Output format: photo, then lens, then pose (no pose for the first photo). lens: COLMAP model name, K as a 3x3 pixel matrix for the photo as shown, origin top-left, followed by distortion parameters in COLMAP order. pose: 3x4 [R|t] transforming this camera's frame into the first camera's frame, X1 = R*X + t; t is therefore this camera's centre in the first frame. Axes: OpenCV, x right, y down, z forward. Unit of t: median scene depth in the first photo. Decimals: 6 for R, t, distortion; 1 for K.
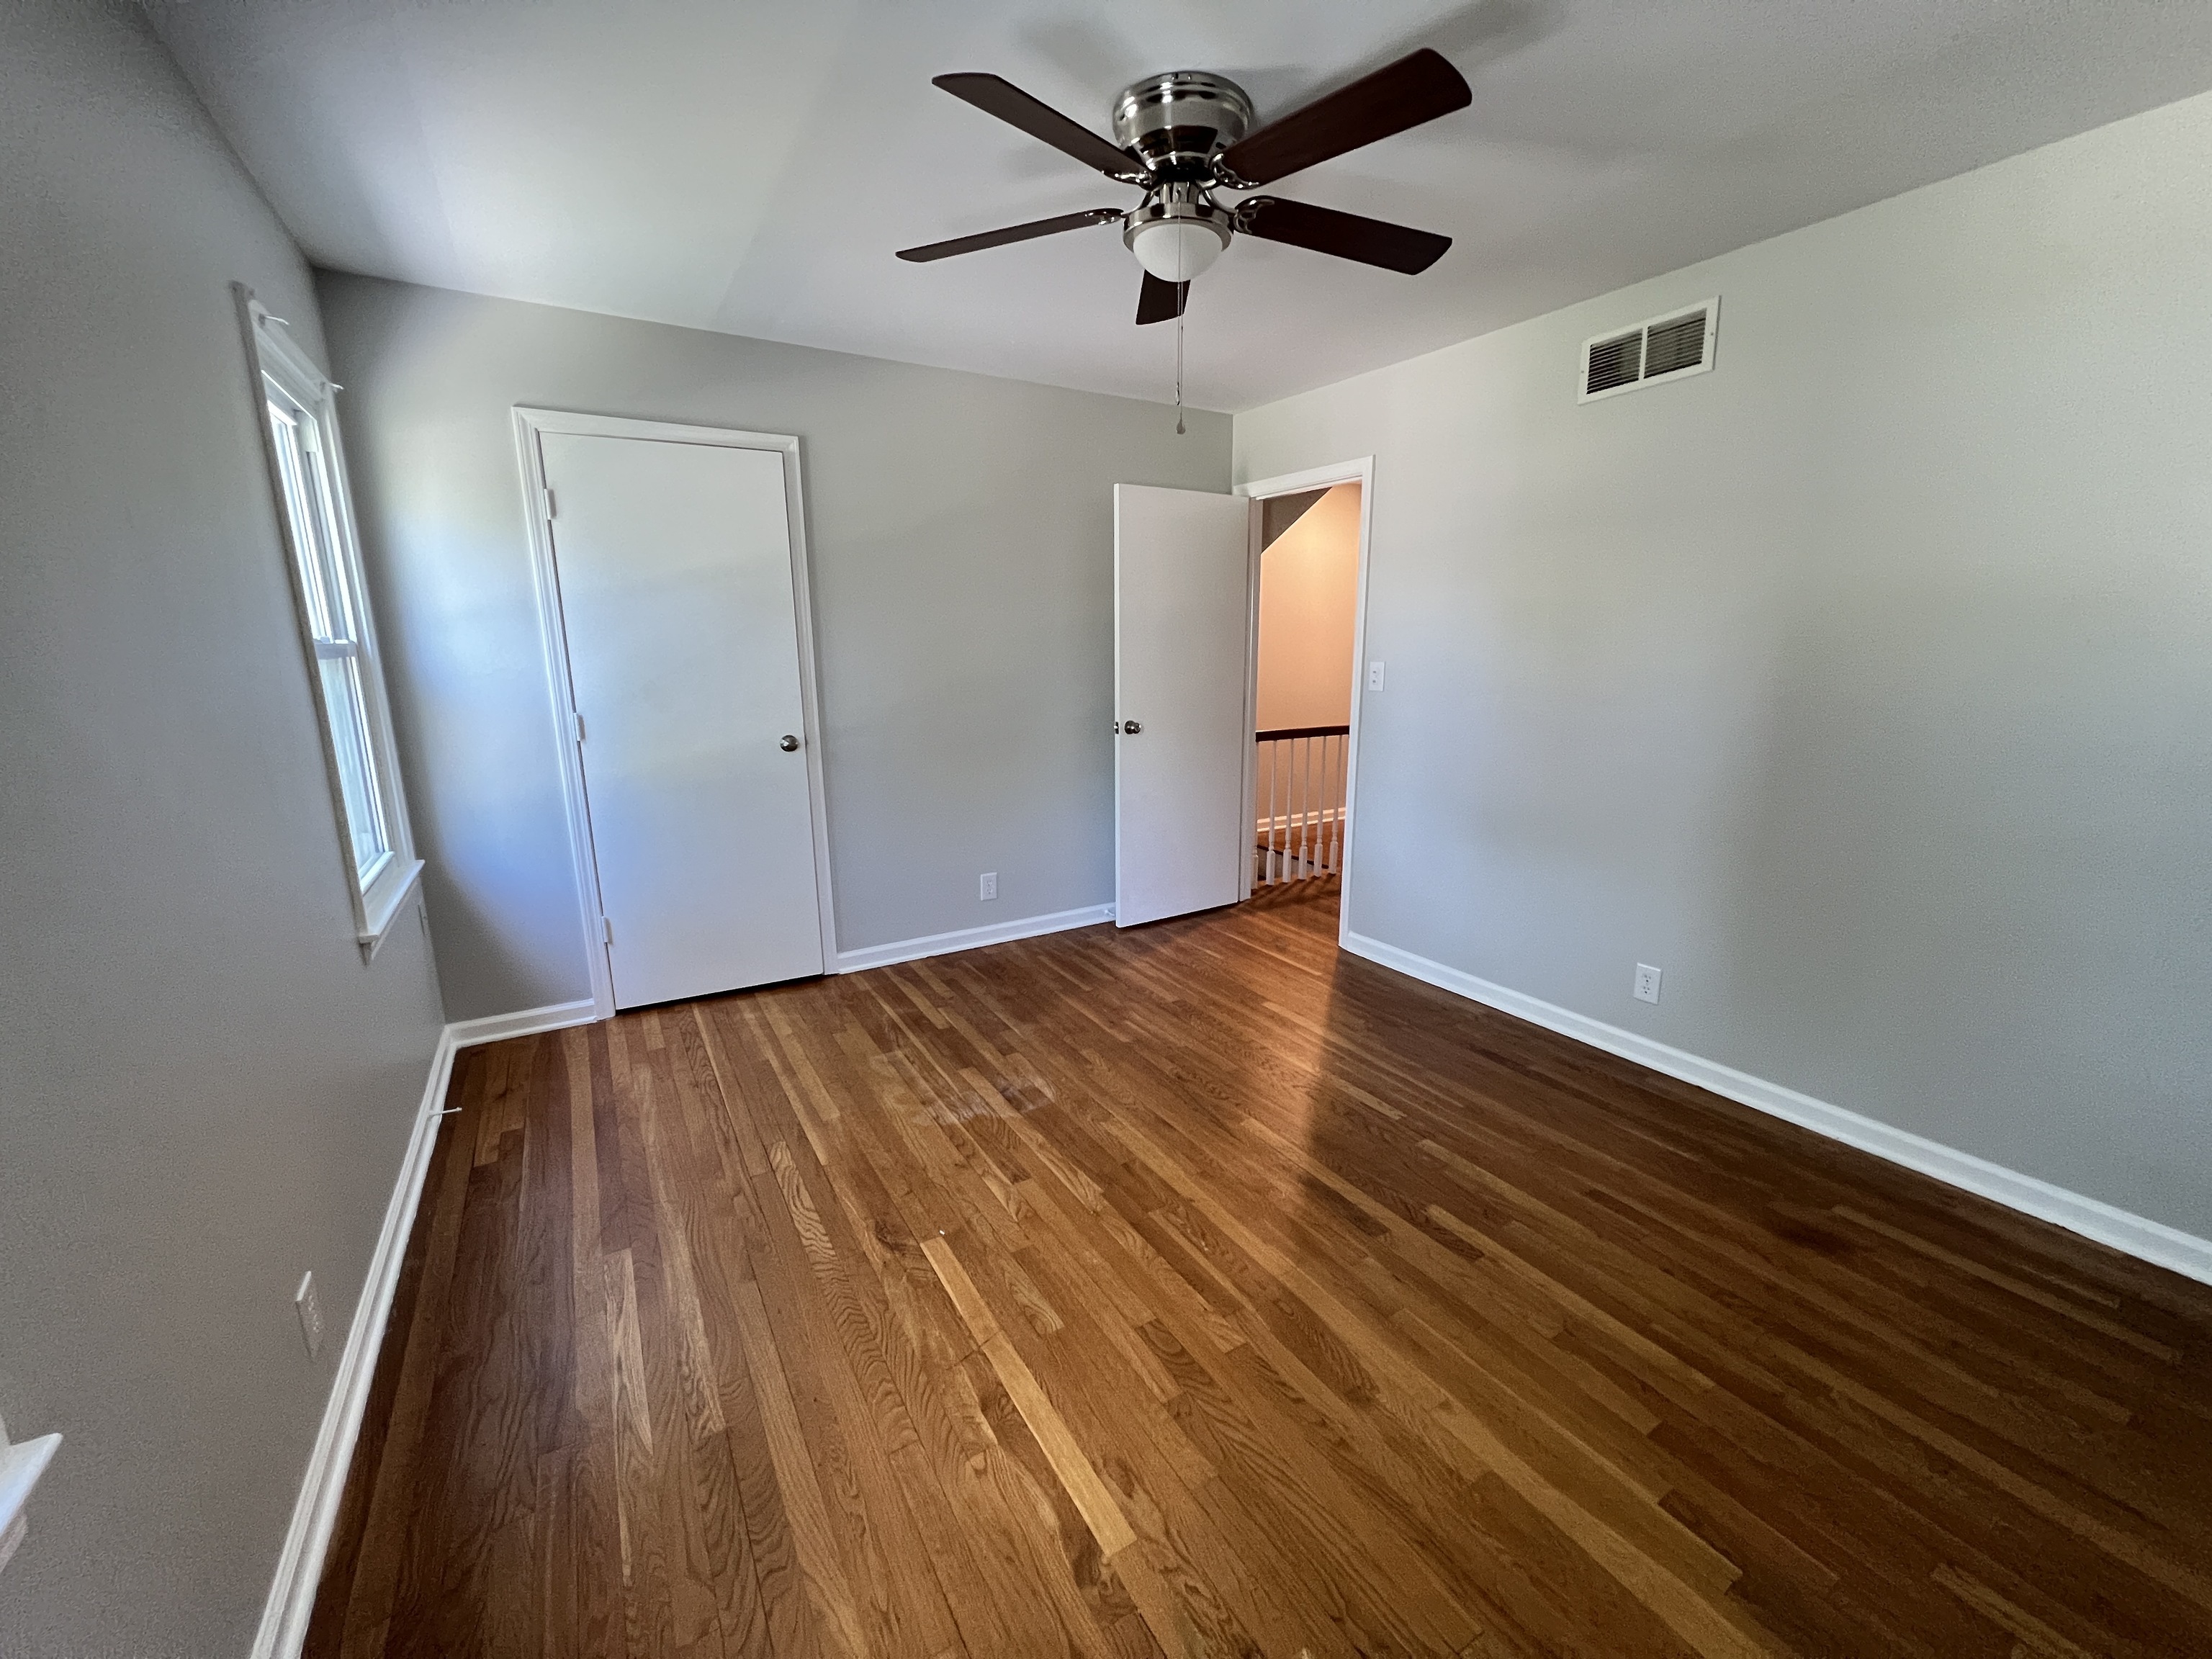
lens RADIAL K [[881.3, 0, 1106.0], [0, 881.3, 829.5], [0, 0, 1]] dist [-0.002163, -0.000471]
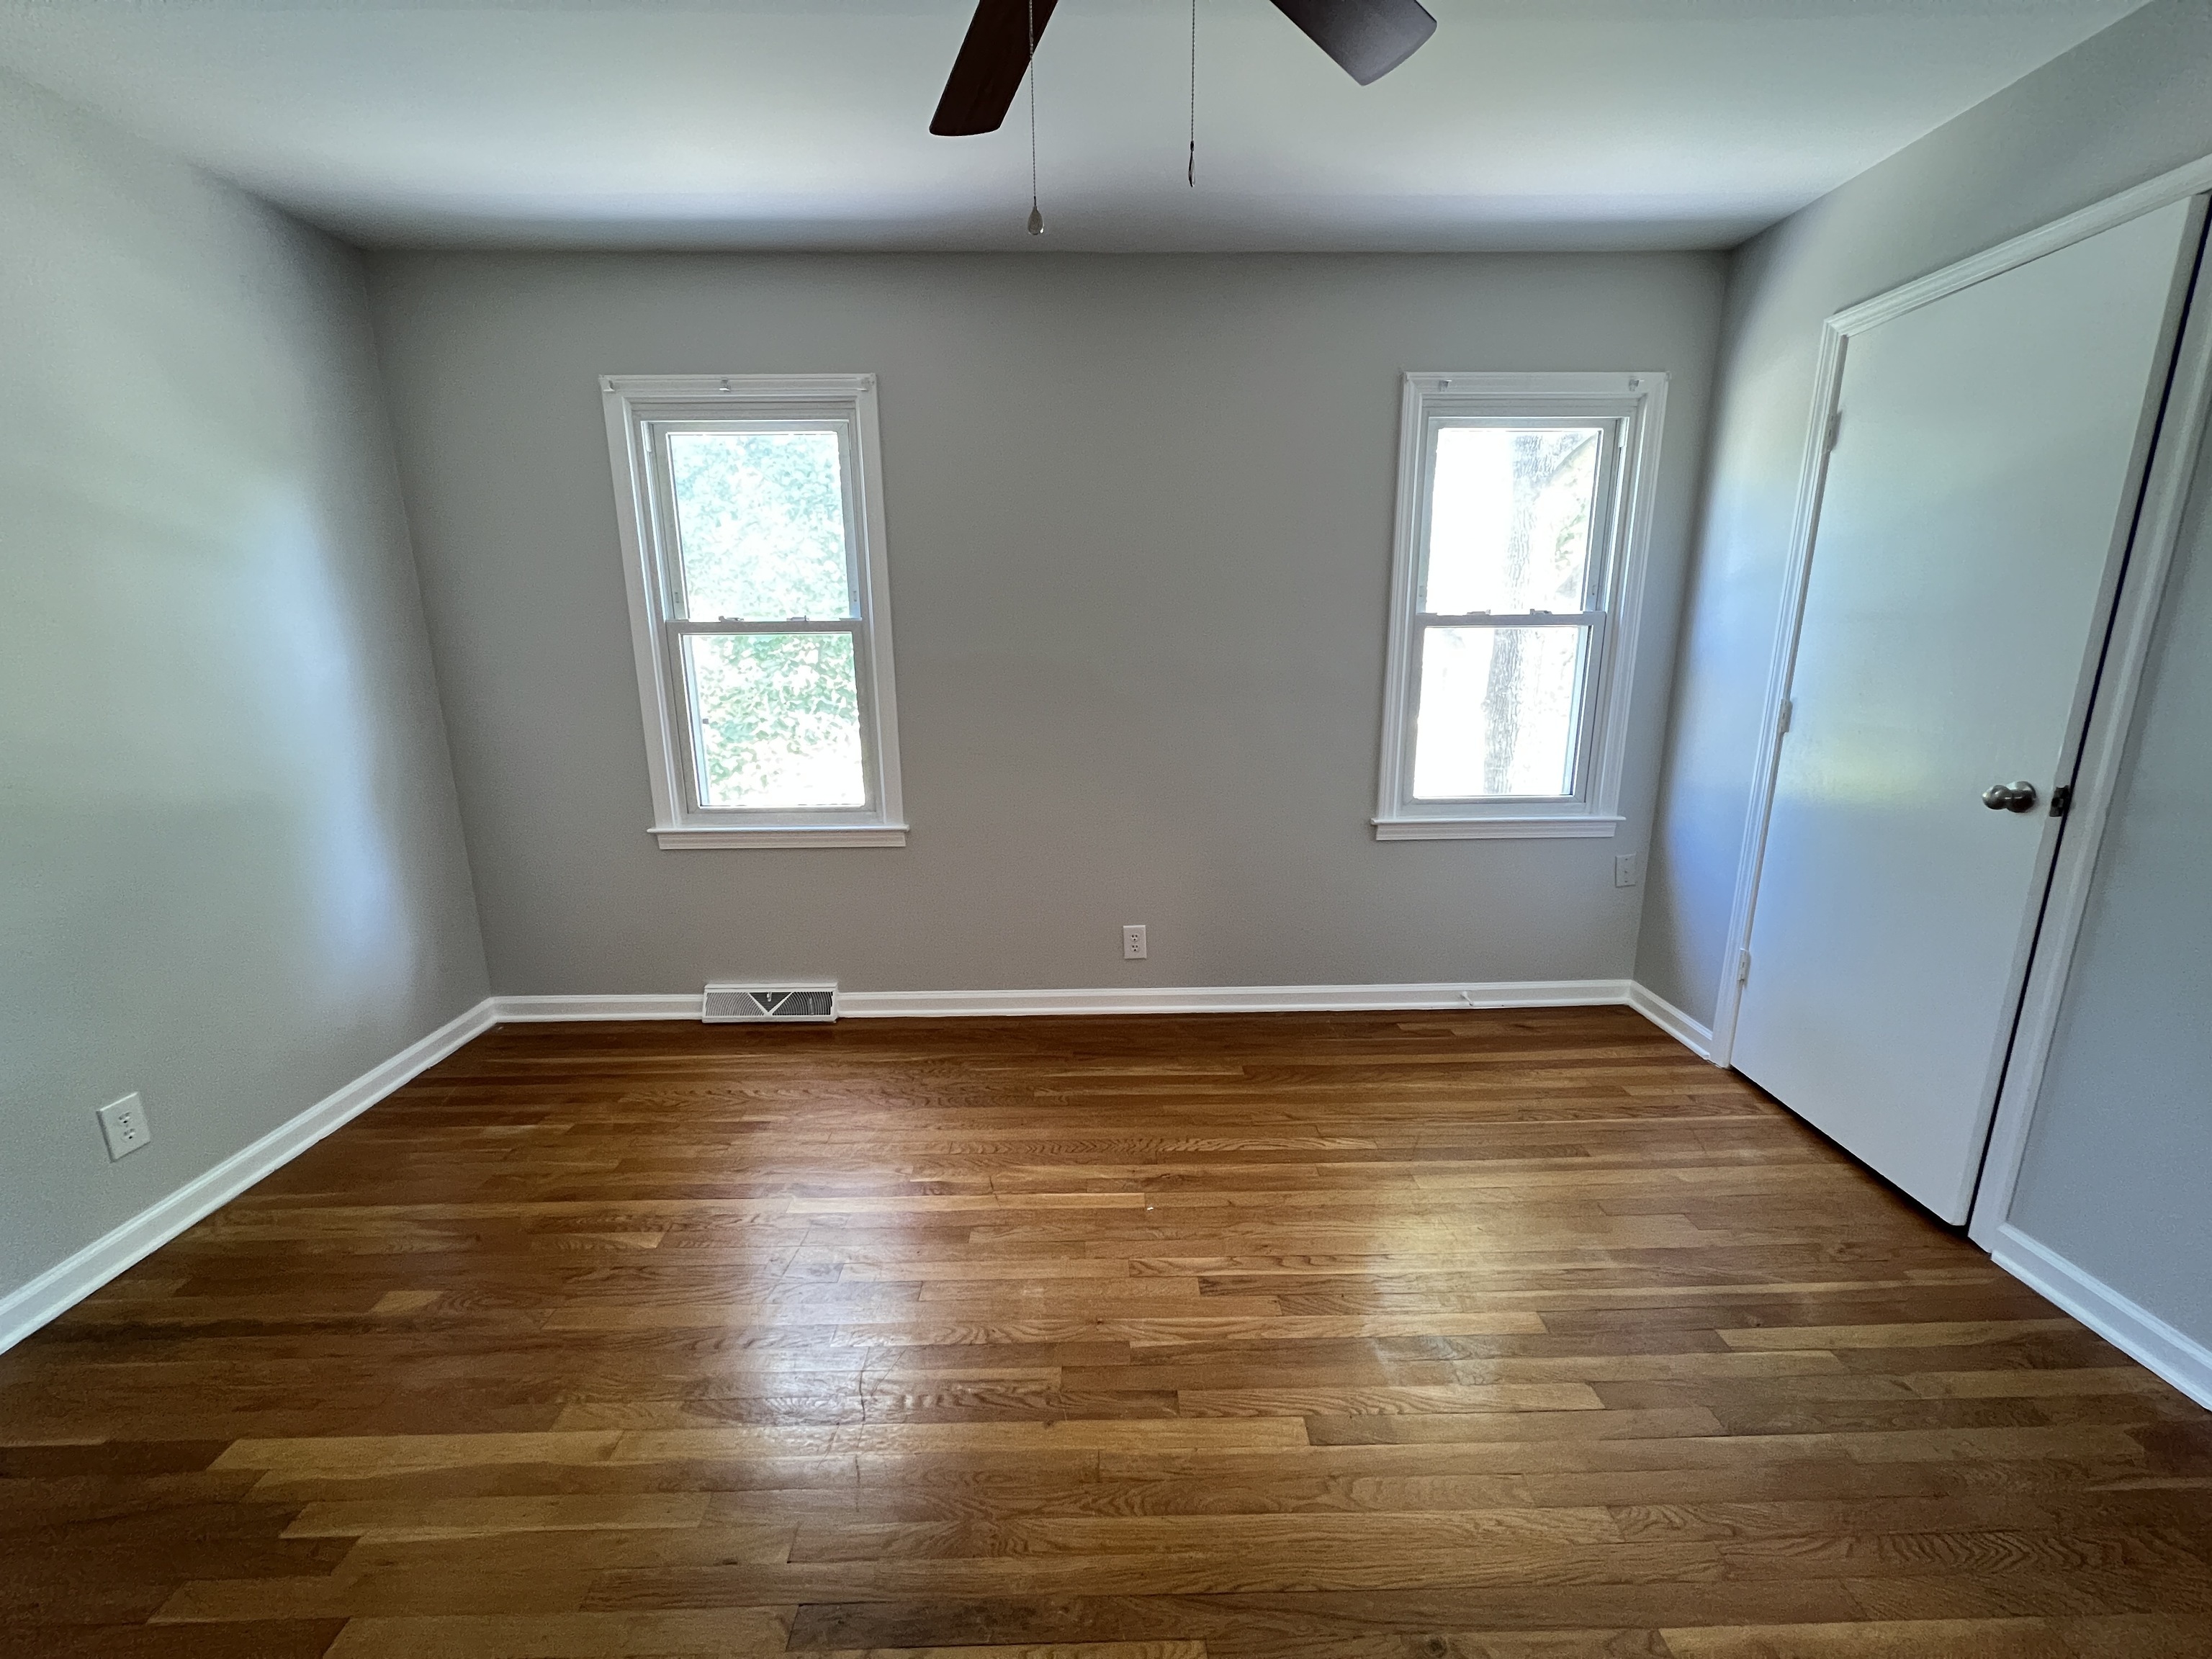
lens RADIAL K [[881.3, 0, 1106.0], [0, 881.3, 829.5], [0, 0, 1]] dist [-0.002163, -0.000471]
pose [[-0.496430, 0.202988, -0.844010, 0.395147], [-0.172914, 0.929669, 0.325294, -0.170306], [0.850681, 0.307427, -0.426416, 0.838340]]
